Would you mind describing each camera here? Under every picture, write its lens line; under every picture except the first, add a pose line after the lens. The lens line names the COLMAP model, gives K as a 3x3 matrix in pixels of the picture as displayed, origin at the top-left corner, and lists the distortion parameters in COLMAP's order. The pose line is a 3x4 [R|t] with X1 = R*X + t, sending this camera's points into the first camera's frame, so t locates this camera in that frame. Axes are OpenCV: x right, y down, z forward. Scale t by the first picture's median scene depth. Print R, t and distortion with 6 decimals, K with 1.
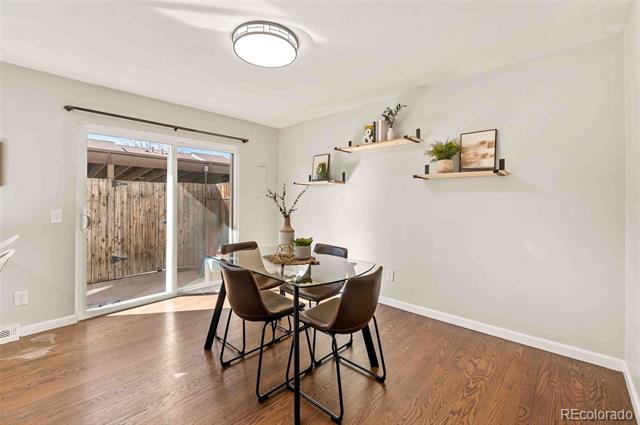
lens RADIAL K [[270.7, 0, 321.8], [0, 270.7, 206.9], [0, 0, 1]] dist [0.000024, -0.000497]
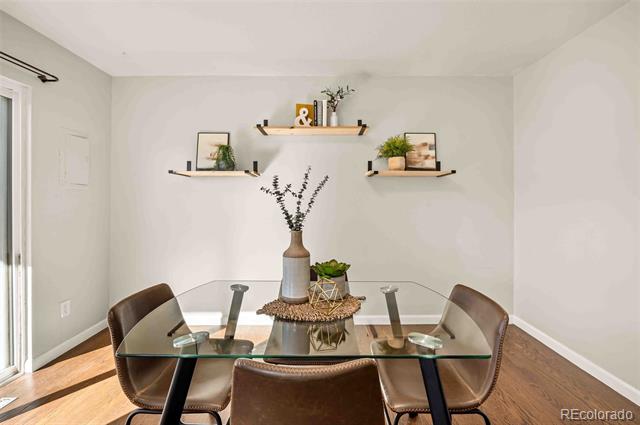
lens RADIAL K [[270.7, 0, 319.2], [0, 270.7, 208.7], [0, 0, 1]] dist [0.000024, -0.000497]
pose [[0.735452, -0.024977, 0.677116, -0.369628], [0.018428, 0.999688, 0.016860, -0.010143], [-0.677326, 0.000078, 0.735683, 0.437223]]
